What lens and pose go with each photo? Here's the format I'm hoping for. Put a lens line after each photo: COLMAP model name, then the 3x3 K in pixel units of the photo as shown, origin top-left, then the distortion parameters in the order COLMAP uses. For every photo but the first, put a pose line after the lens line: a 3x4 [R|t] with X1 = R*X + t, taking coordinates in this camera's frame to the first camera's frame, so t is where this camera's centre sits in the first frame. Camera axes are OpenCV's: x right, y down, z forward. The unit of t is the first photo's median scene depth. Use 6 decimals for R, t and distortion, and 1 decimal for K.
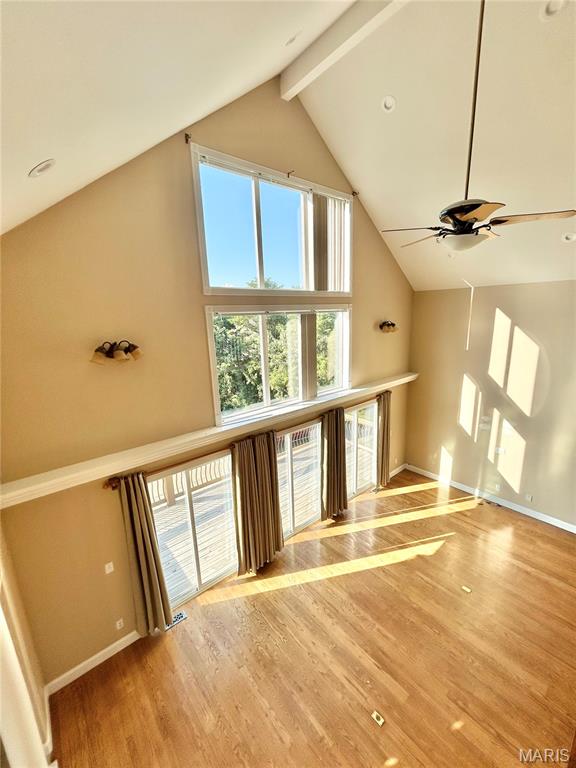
lens RADIAL K [[309.0, 0, 282.6], [0, 309.0, 382.0], [0, 0, 1]] dist [-0.000584, 0.000113]
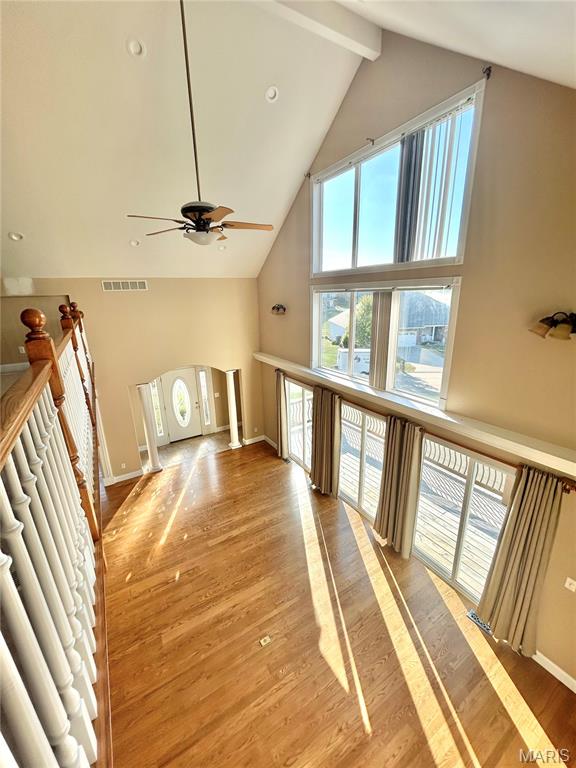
lens RADIAL K [[309.0, 0, 284.9], [0, 309.0, 382.2], [0, 0, 1]] dist [-0.000584, 0.000113]
pose [[-0.155185, 0.302853, -0.940318, 1.002631], [-0.186936, 0.925650, 0.328979, -0.214521], [0.970037, 0.226832, -0.087033, 0.844231]]
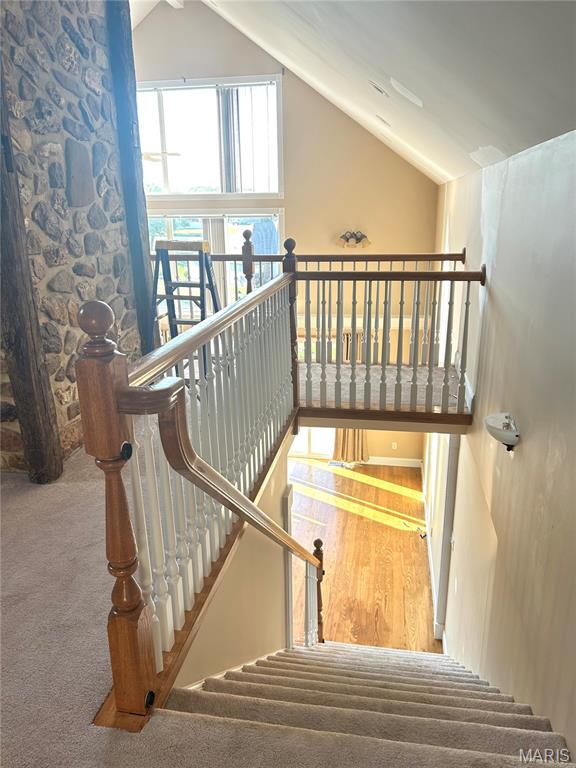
lens RADIAL K [[571.6, 0, 285.6], [0, 571.6, 383.2], [0, 0, 1]] dist [-0.002115, -0.001973]
pose [[0.637725, 0.247219, -0.729513, 1.588988], [-0.172892, 0.968871, 0.177195, -0.078577], [0.750610, 0.013125, 0.660615, 0.014325]]
